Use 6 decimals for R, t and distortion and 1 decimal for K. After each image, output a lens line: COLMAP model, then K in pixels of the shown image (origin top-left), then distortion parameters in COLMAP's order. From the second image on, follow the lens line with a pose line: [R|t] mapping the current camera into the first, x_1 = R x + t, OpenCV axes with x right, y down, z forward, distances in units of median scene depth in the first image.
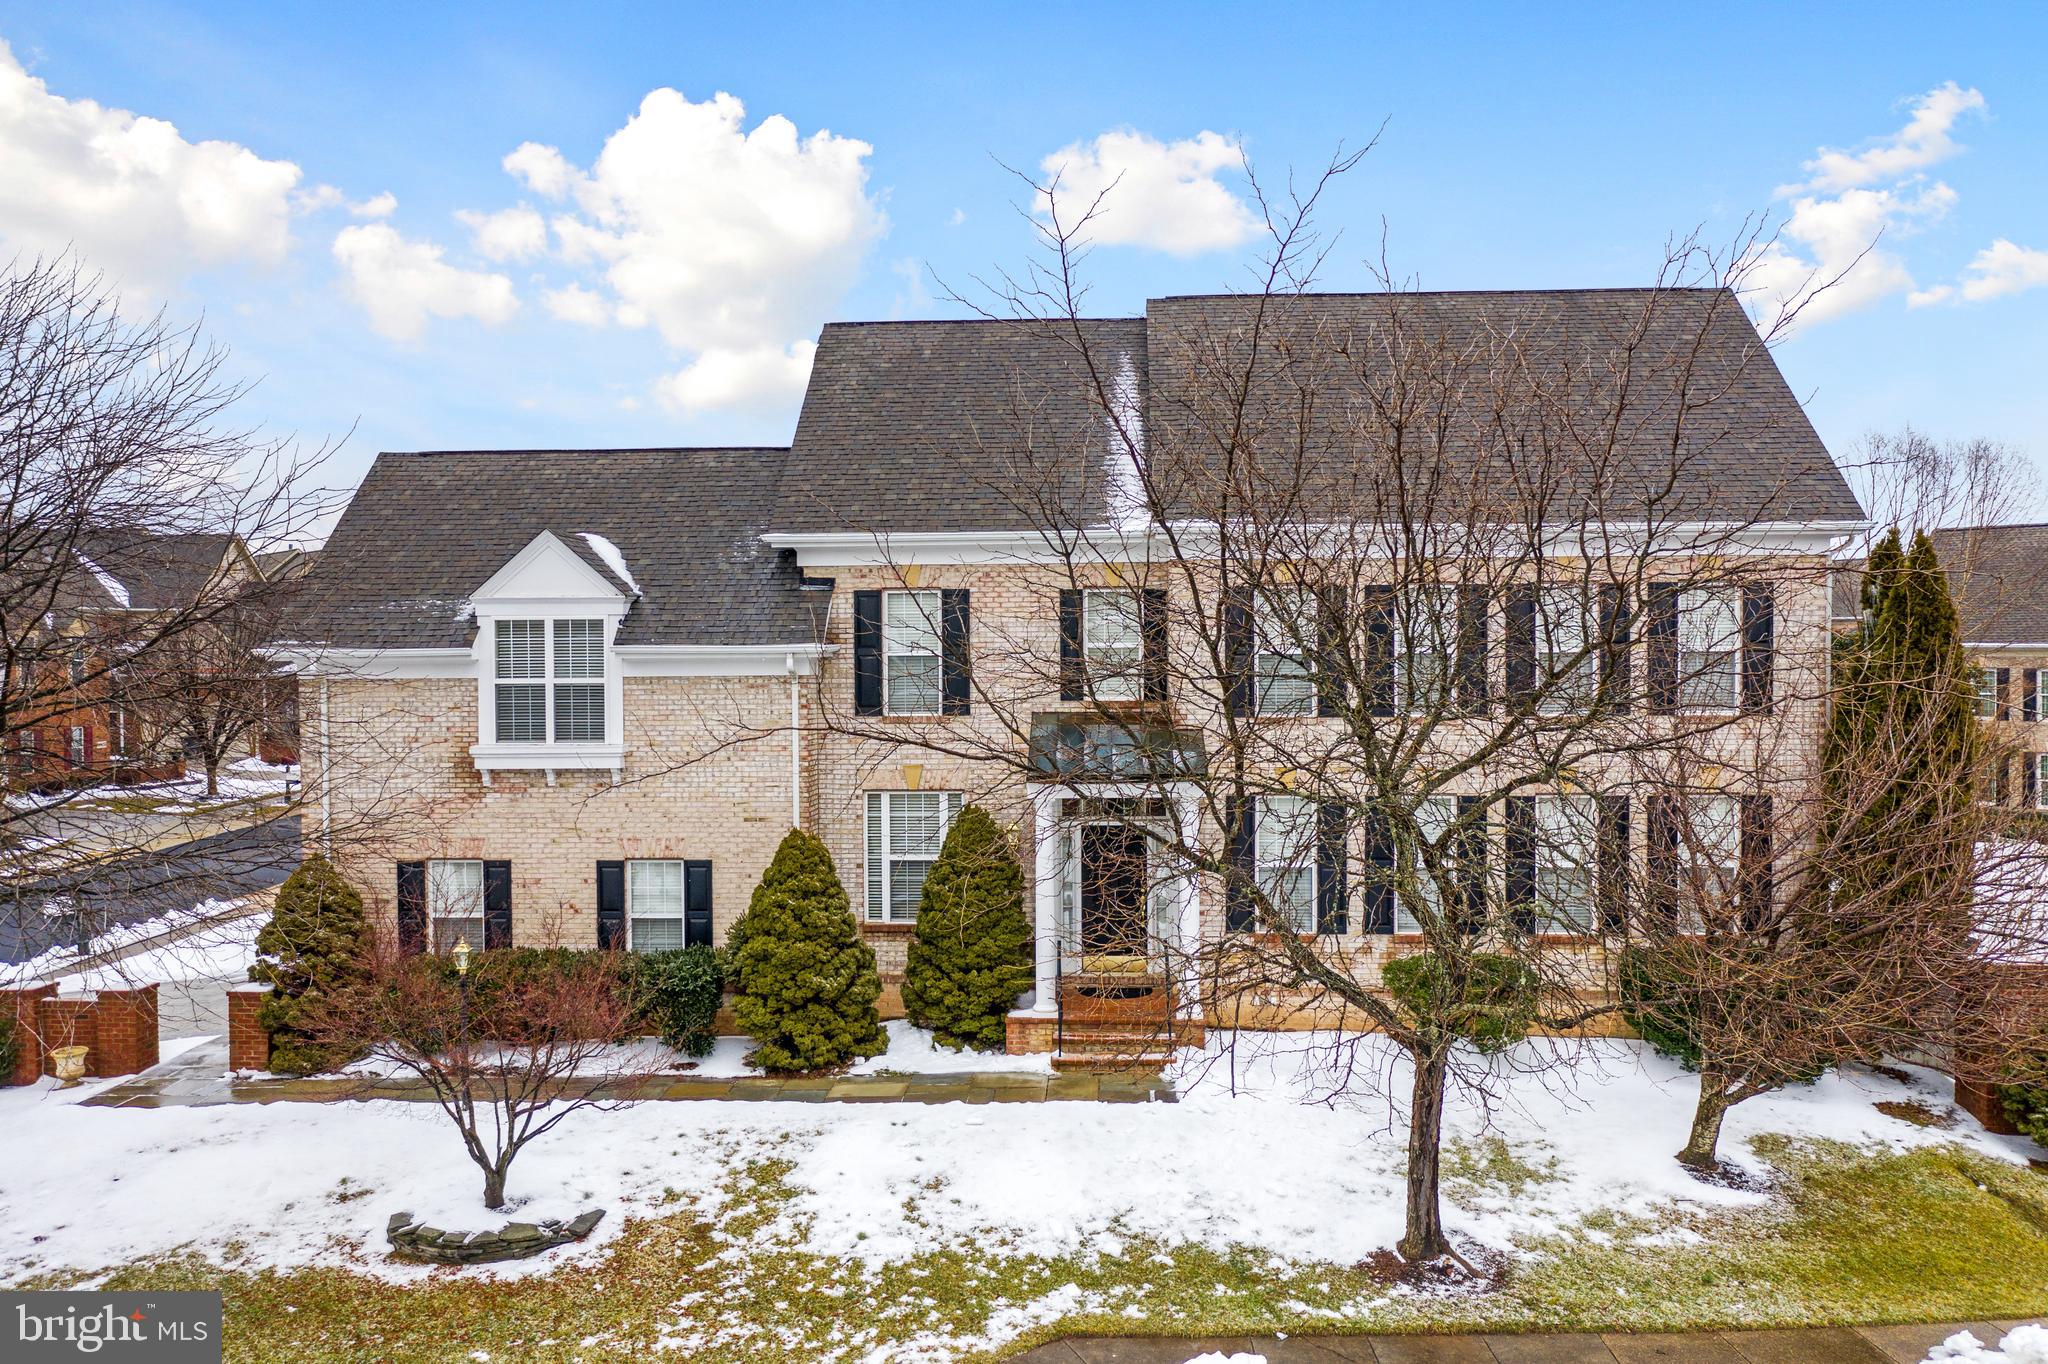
lens RADIAL K [[1640.0, 0, 1030.2], [0, 1640.0, 675.3], [0, 0, 1]] dist [-0.006593, 0.002824]
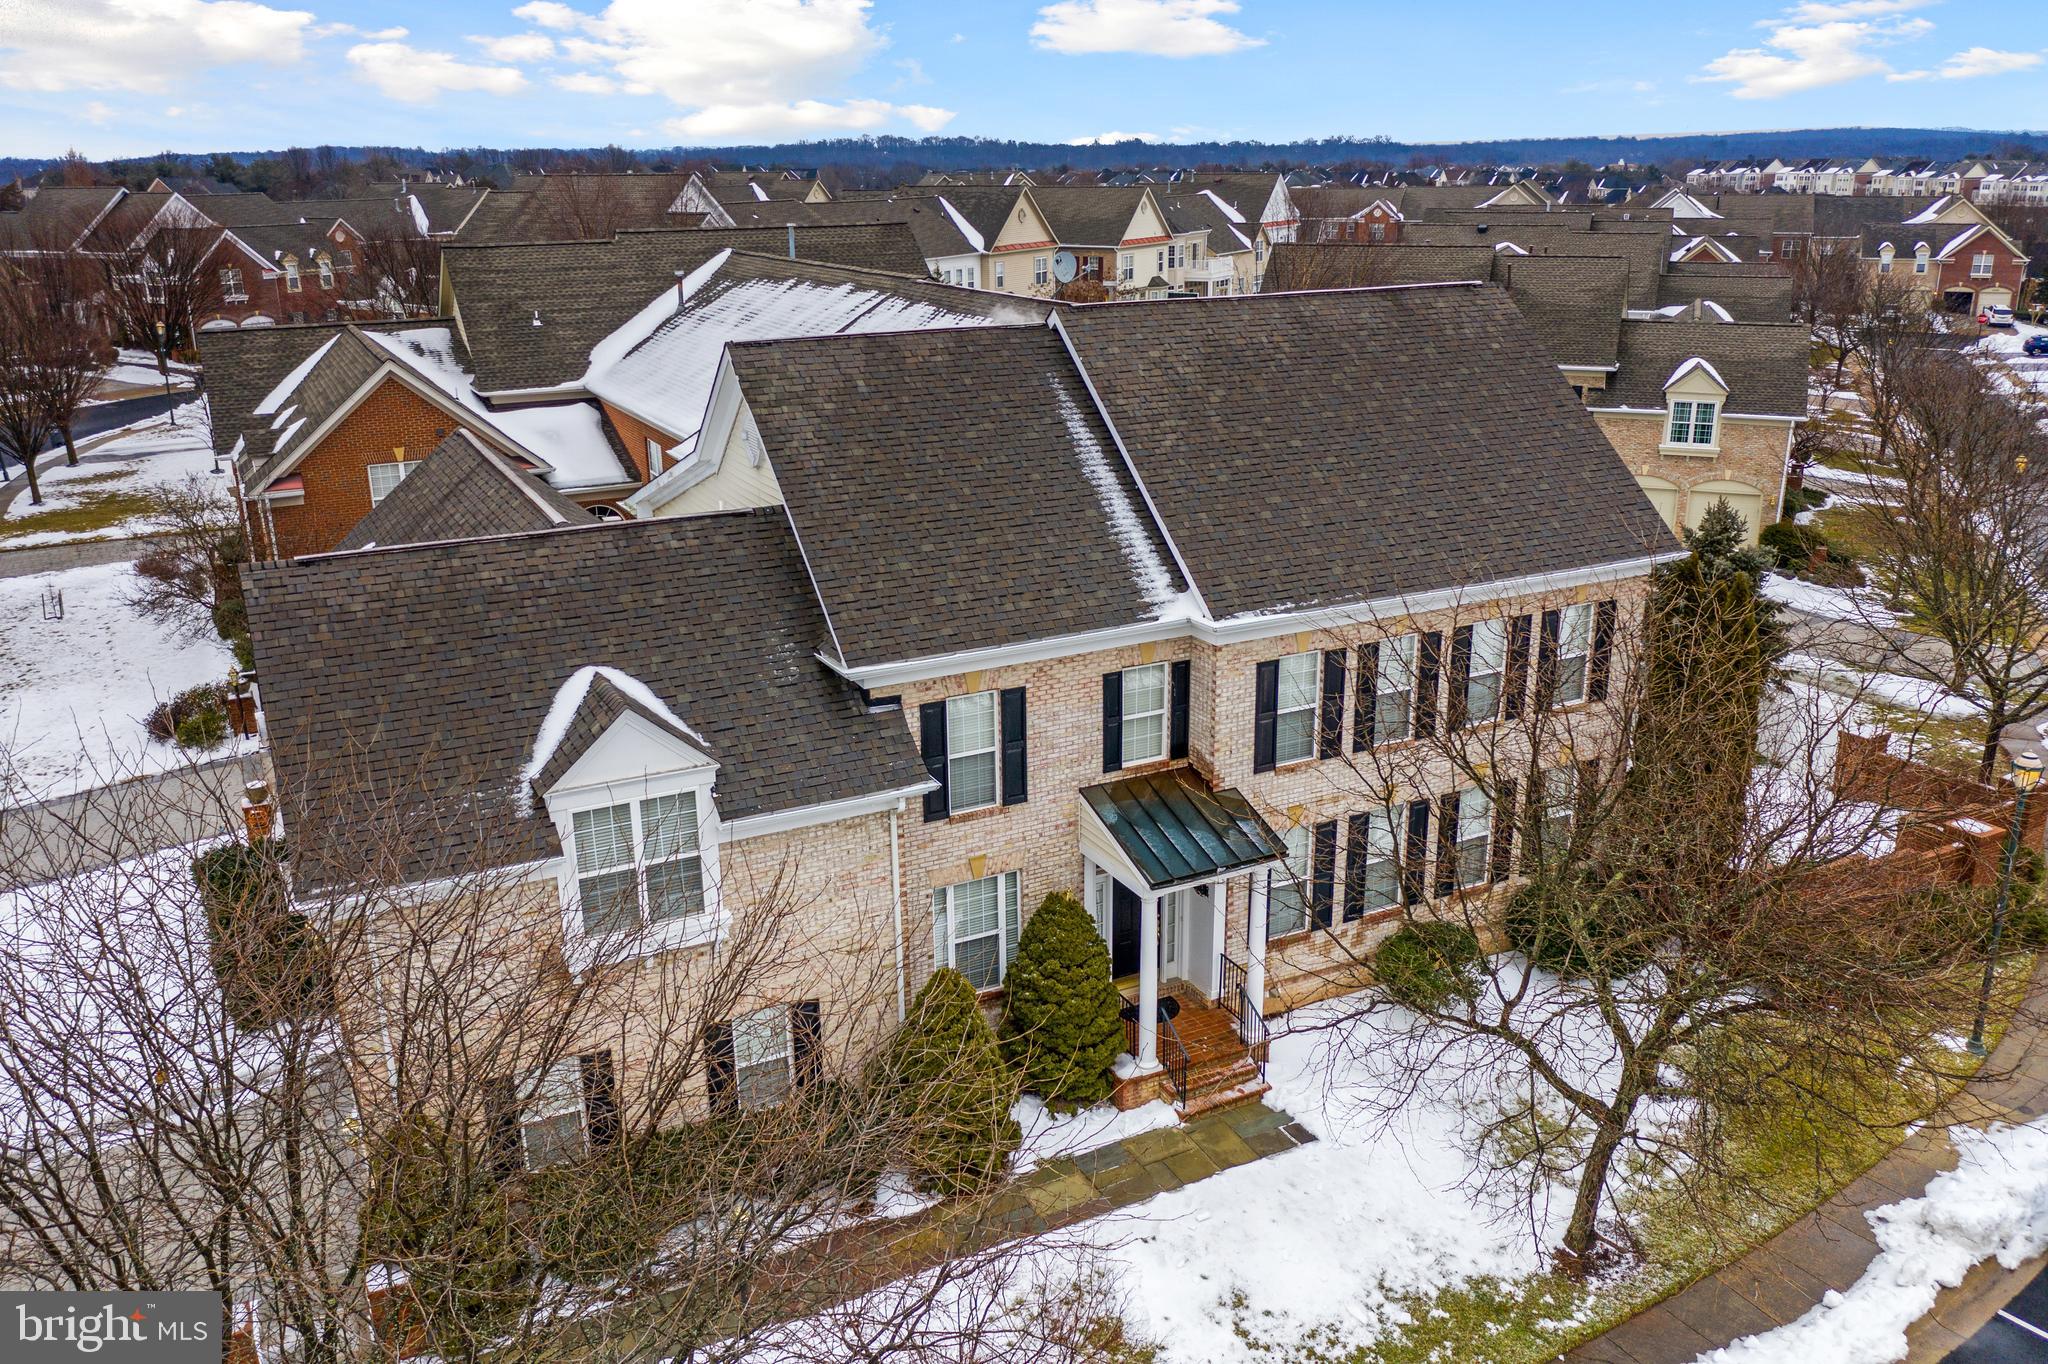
lens RADIAL K [[1620.3, 0, 1020.8], [0, 1620.3, 678.5], [0, 0, 1]] dist [-0.007834, 0.000182]
pose [[0.866197, -0.158425, 0.473924, -0.522550], [0.016732, 0.957076, 0.289355, -0.353051], [-0.499423, -0.242709, 0.831667, 0.172836]]
